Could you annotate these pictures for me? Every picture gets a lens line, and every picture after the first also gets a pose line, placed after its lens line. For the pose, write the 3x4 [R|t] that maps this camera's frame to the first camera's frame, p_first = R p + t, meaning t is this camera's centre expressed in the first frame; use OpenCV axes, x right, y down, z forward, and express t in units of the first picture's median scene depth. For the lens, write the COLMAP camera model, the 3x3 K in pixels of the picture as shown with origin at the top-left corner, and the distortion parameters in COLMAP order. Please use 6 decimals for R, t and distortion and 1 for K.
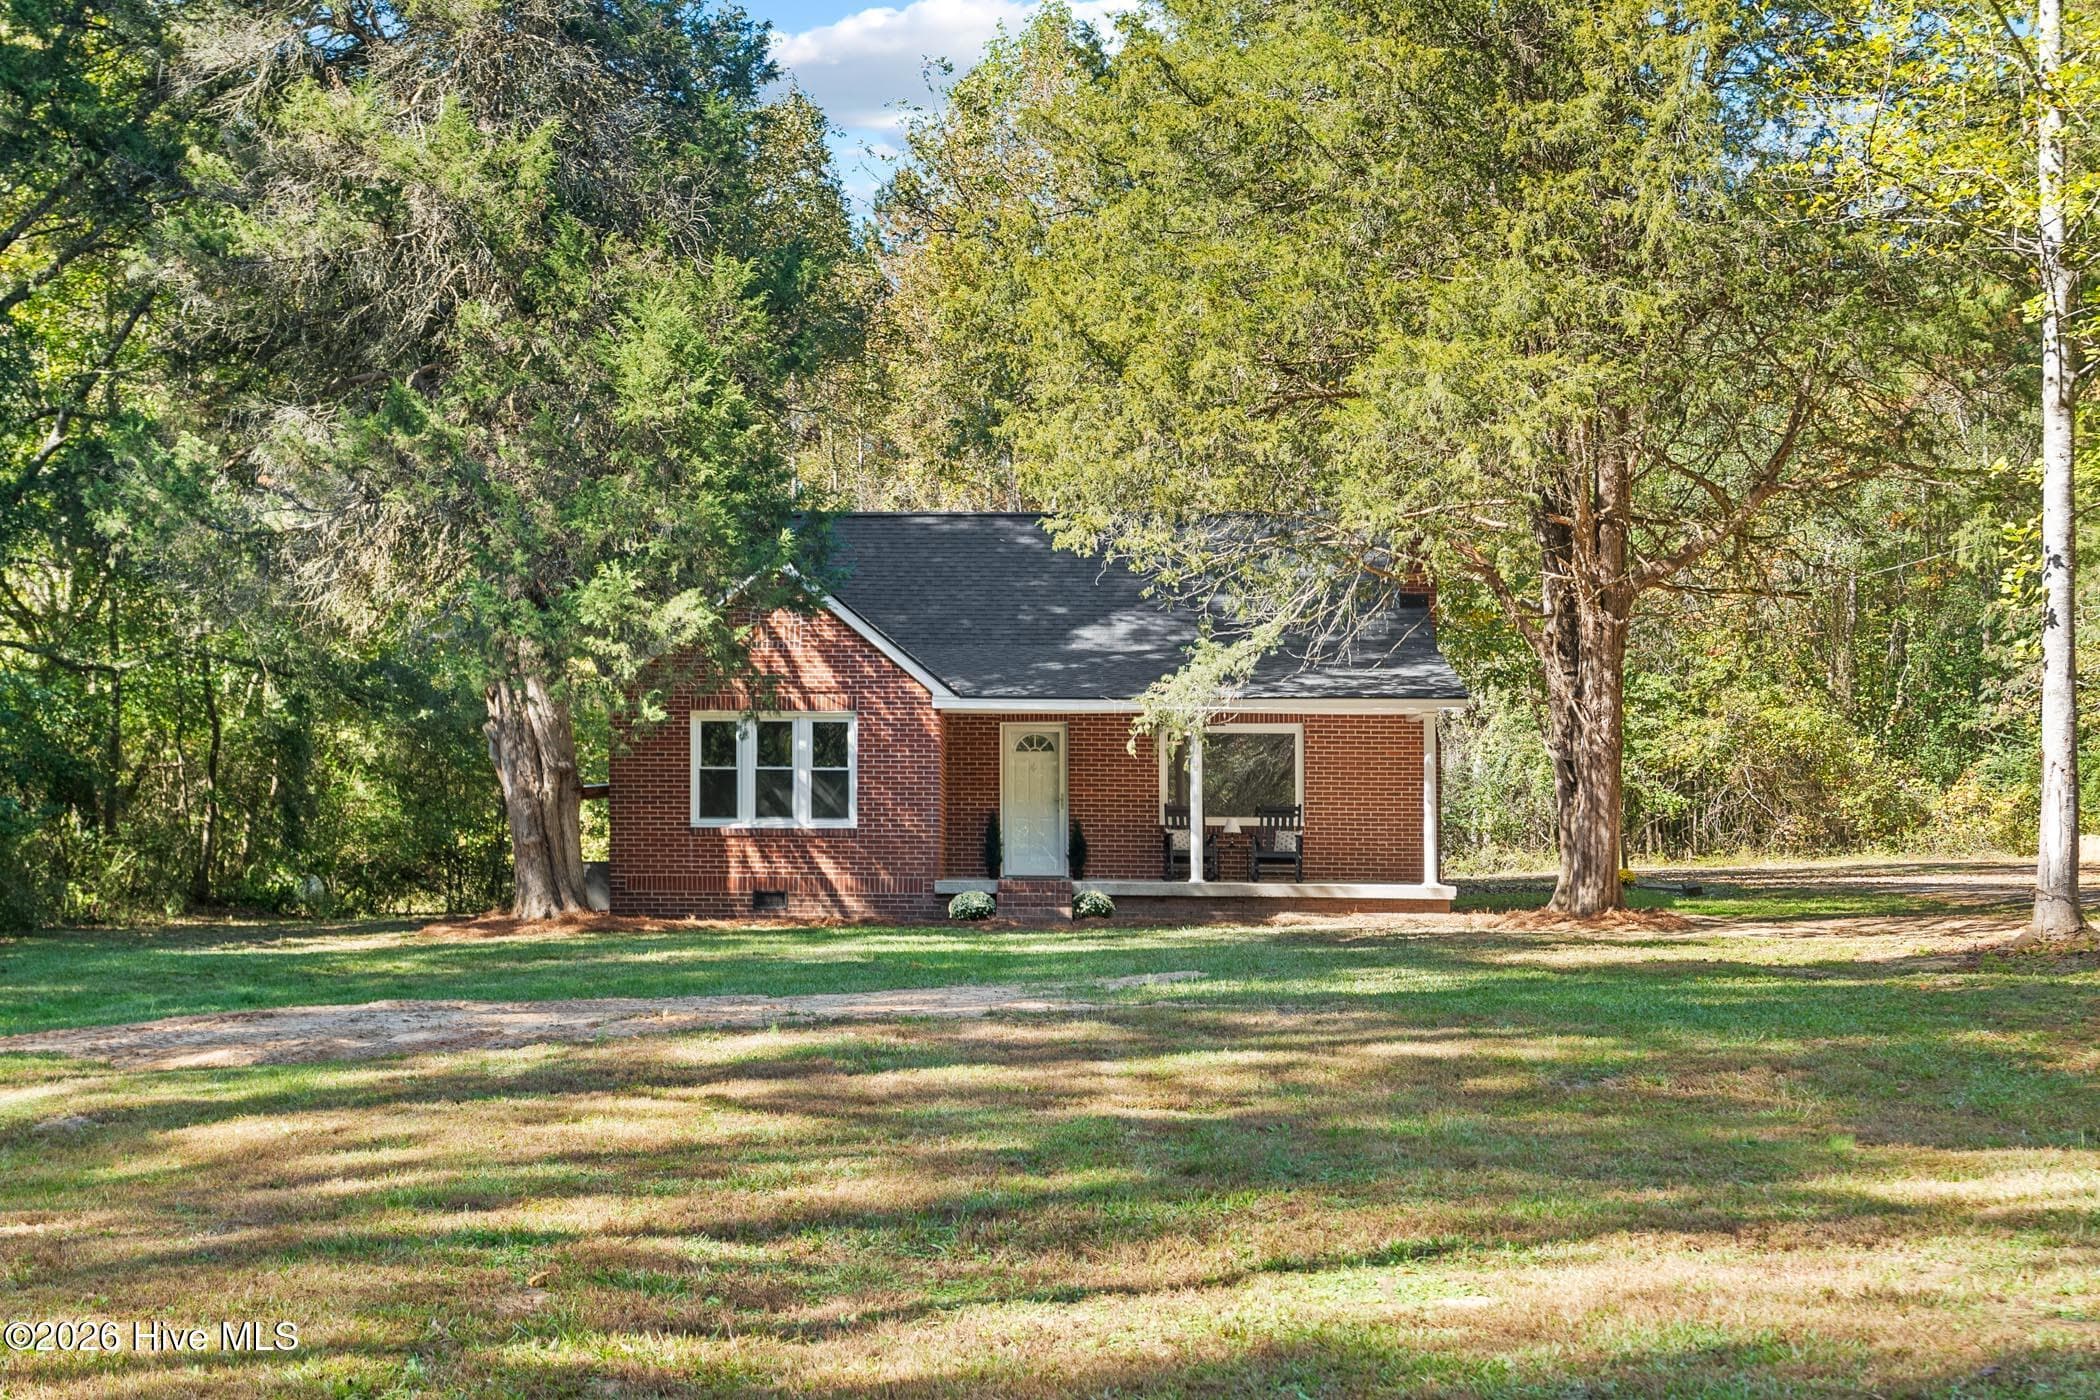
lens RADIAL K [[3134.8, 0, 794.6], [0, 3134.8, 751.8], [0, 0, 1]] dist [0.009315, 0.085419]
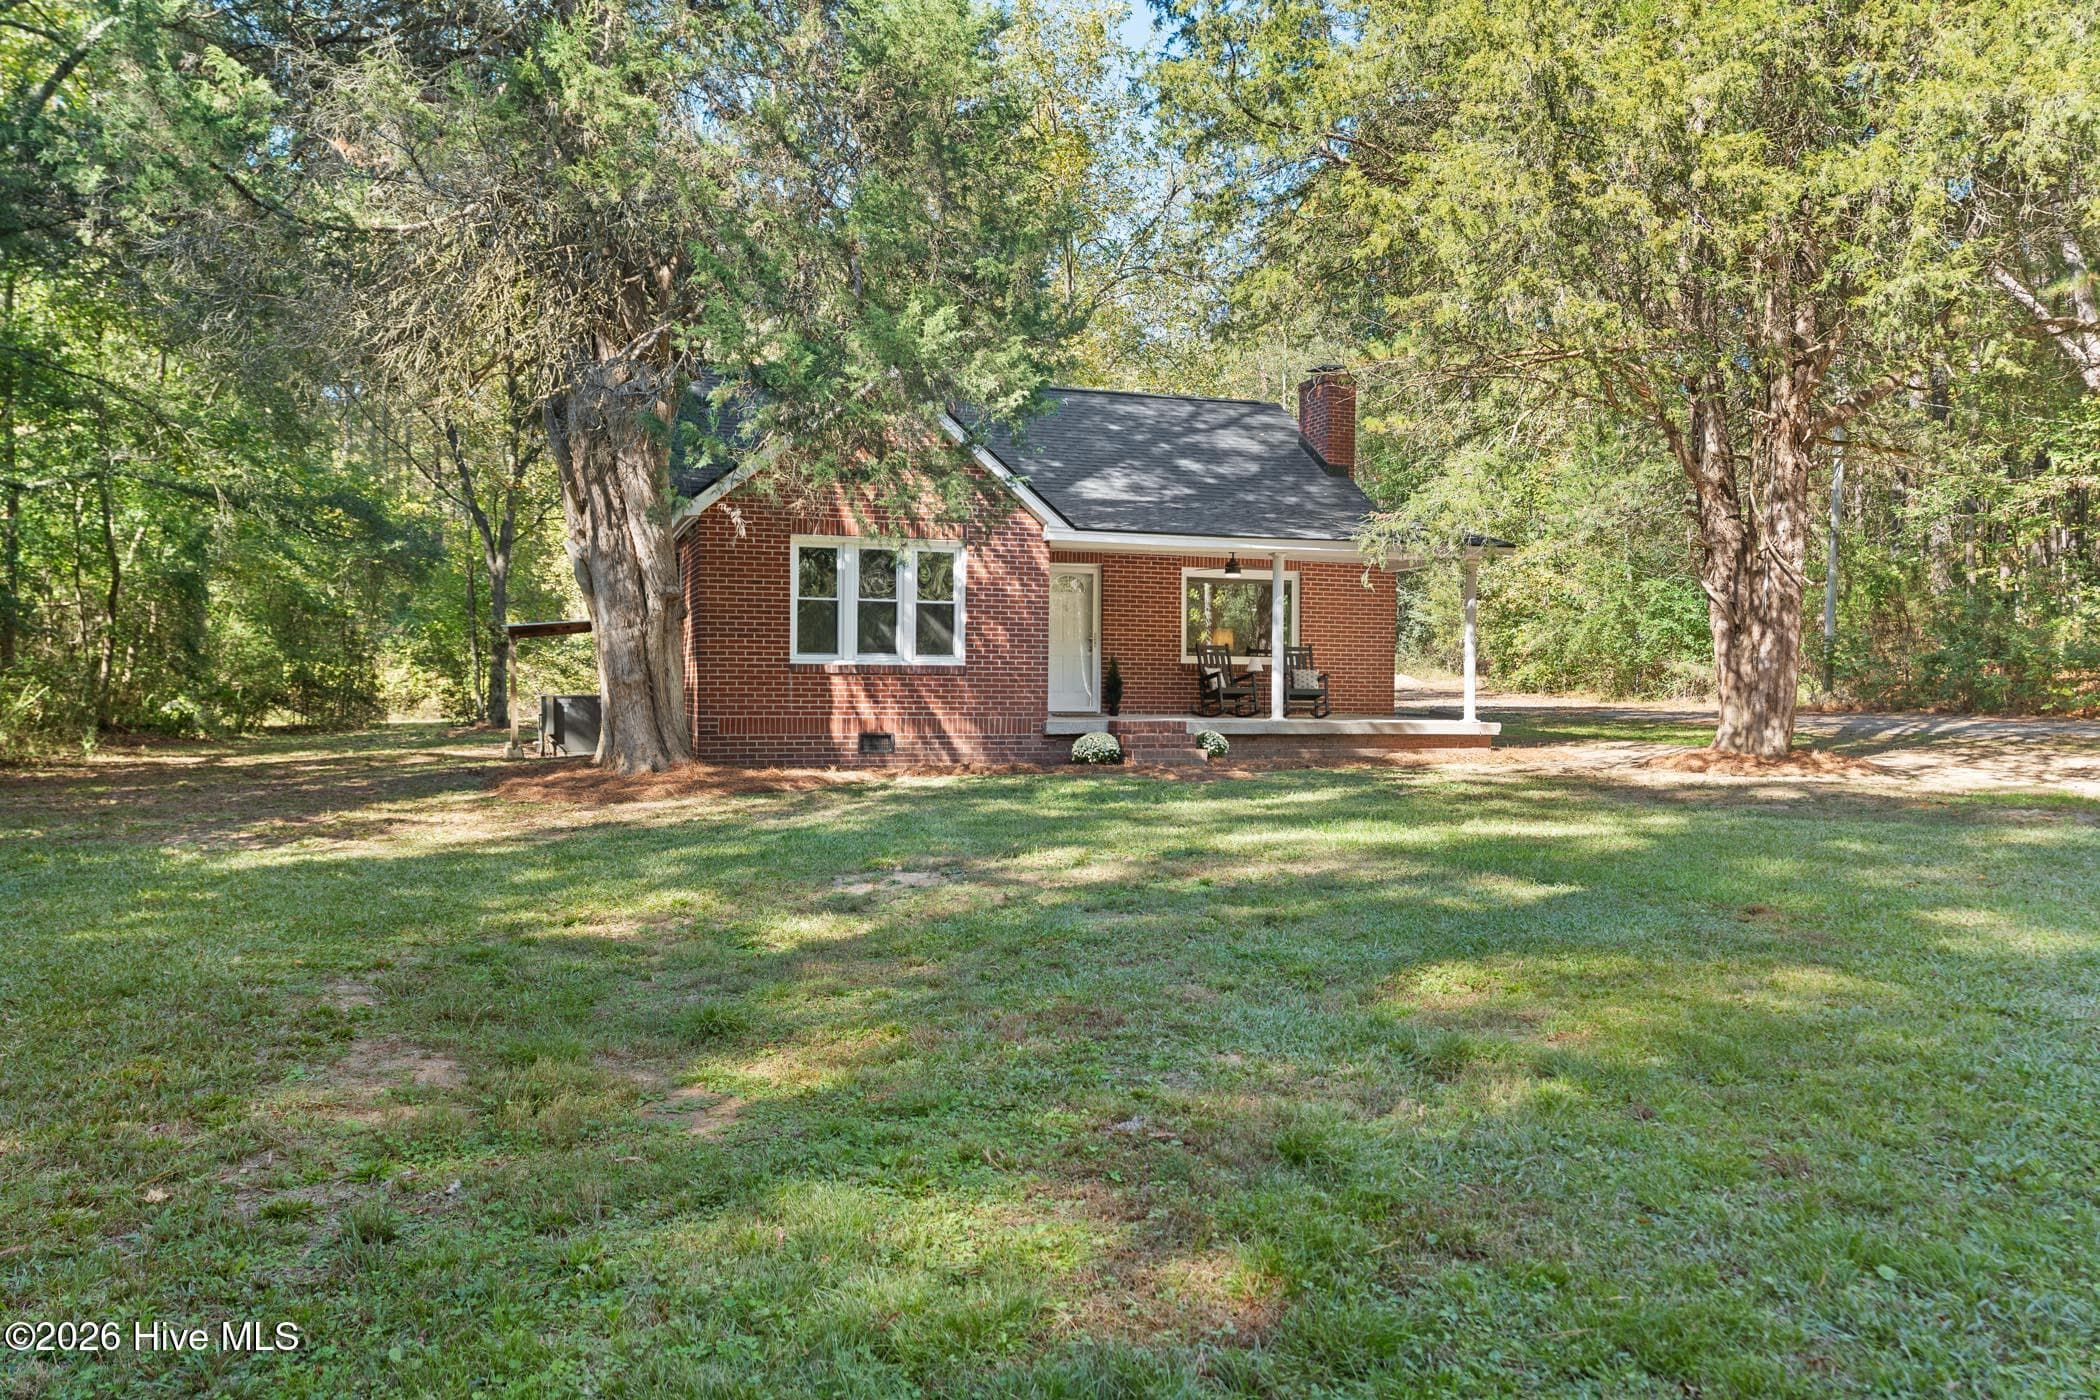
lens RADIAL K [[1672.7, 0, 1118.5], [0, 1672.7, 699.7], [0, 0, 1]] dist [-0.002094, -0.000777]
pose [[0.925021, -0.002989, 0.379905, -0.129113], [-0.014414, 0.998973, 0.042957, 0.012379], [-0.379643, -0.045212, 0.924028, 0.517499]]
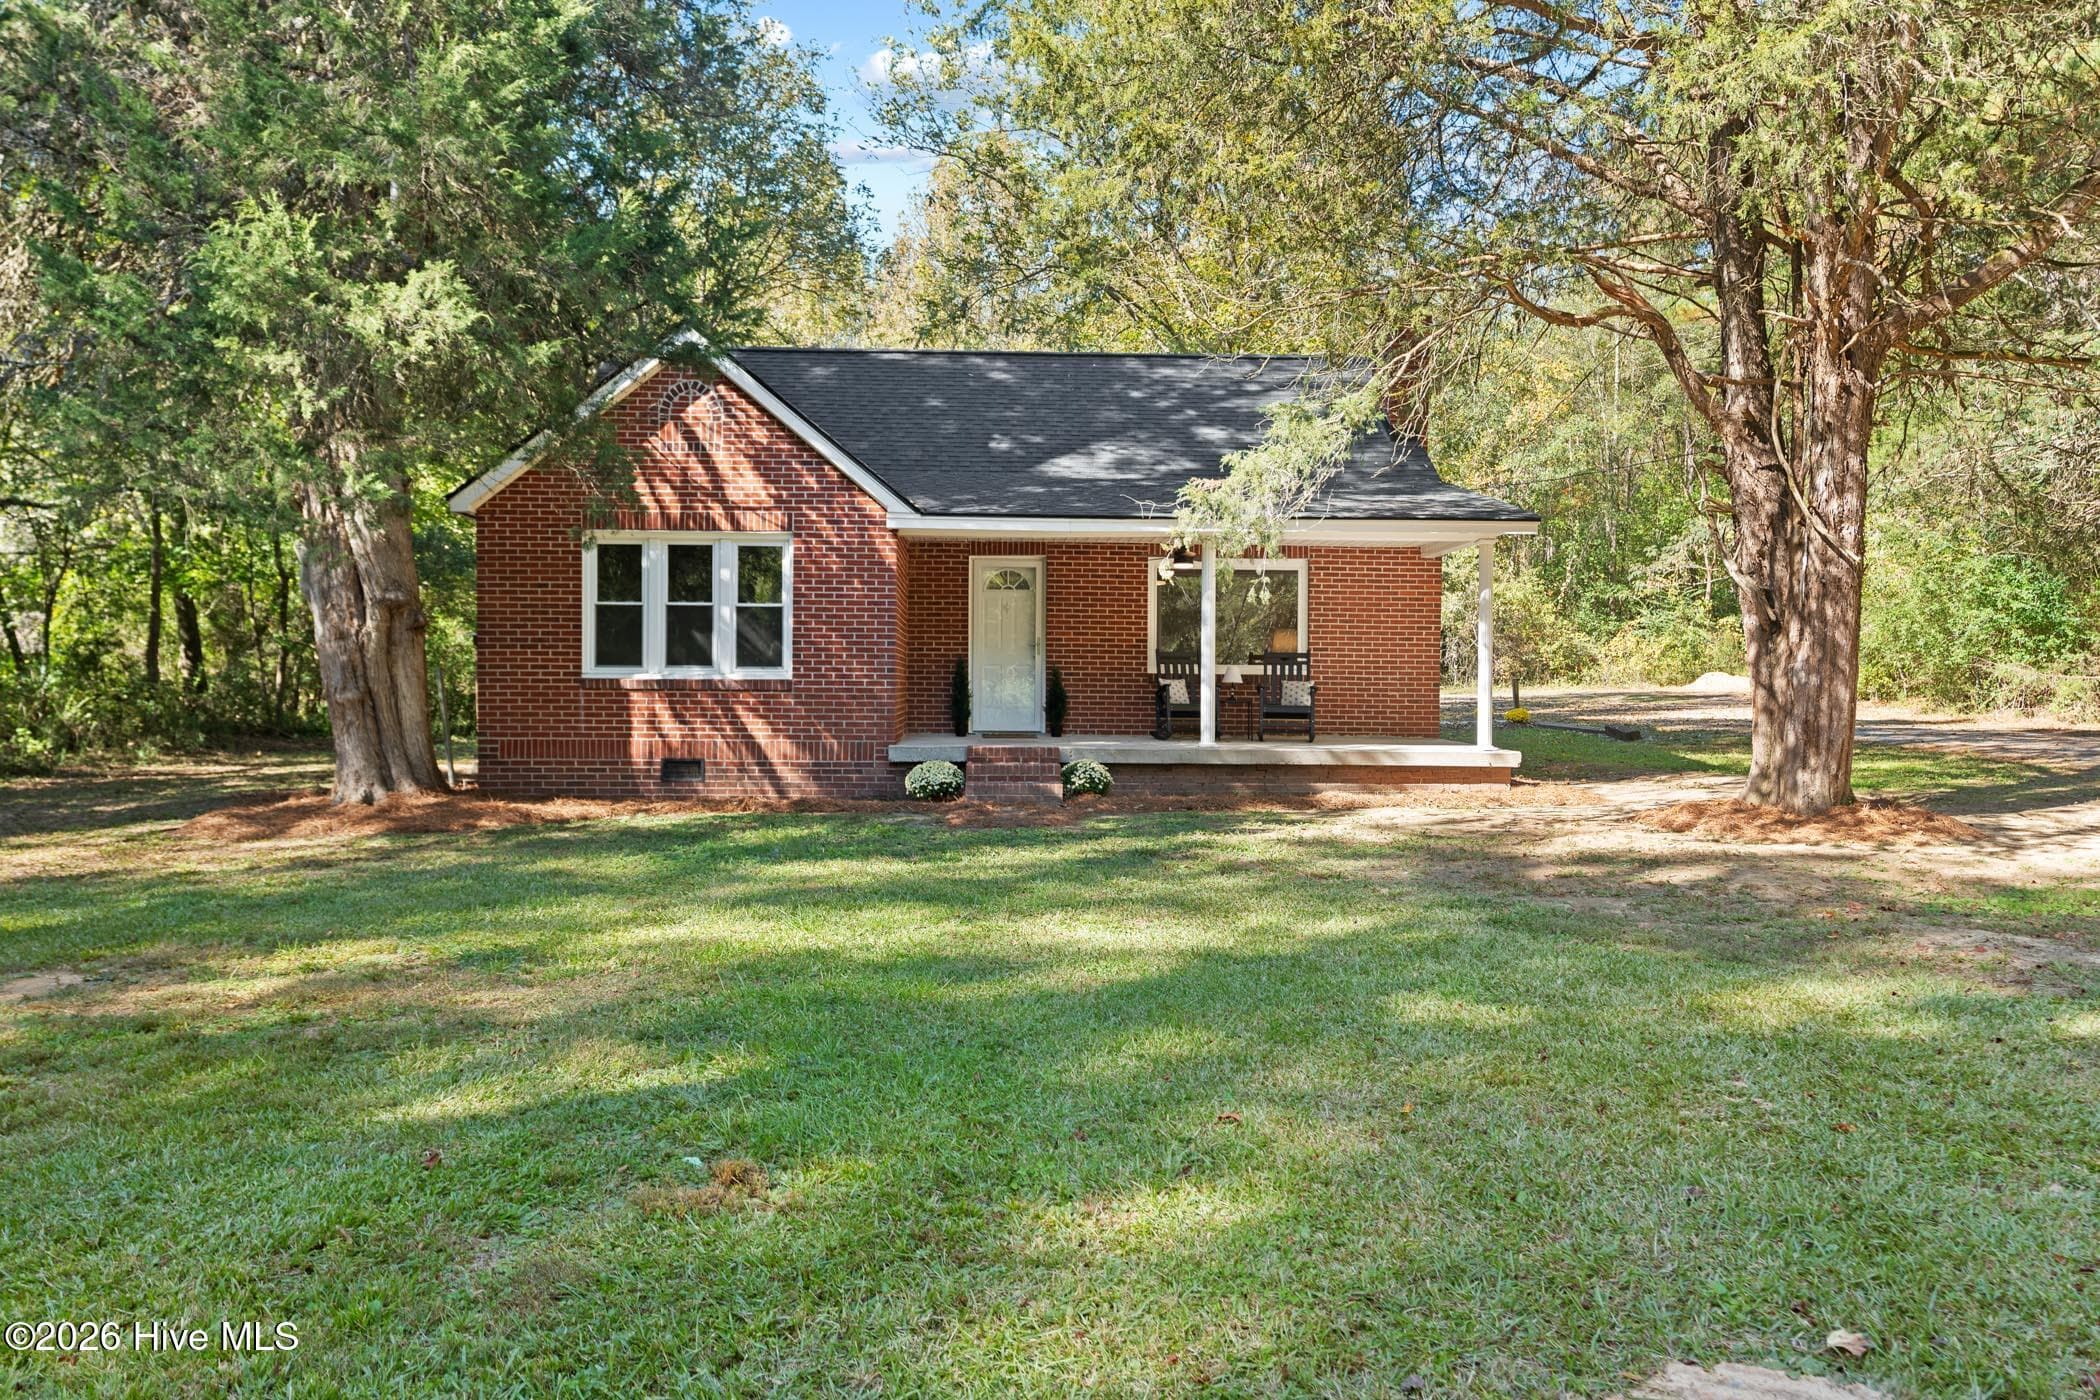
lens RADIAL K [[1705.0, 0, 998.7], [0, 1705.0, 717.7], [0, 0, 1]] dist [0.008469, 0.001007]
pose [[0.996499, -0.001695, 0.083593, 0.035807], [-0.003042, 0.998398, 0.056506, 0.009426], [-0.083555, -0.056562, 0.994897, 0.564410]]
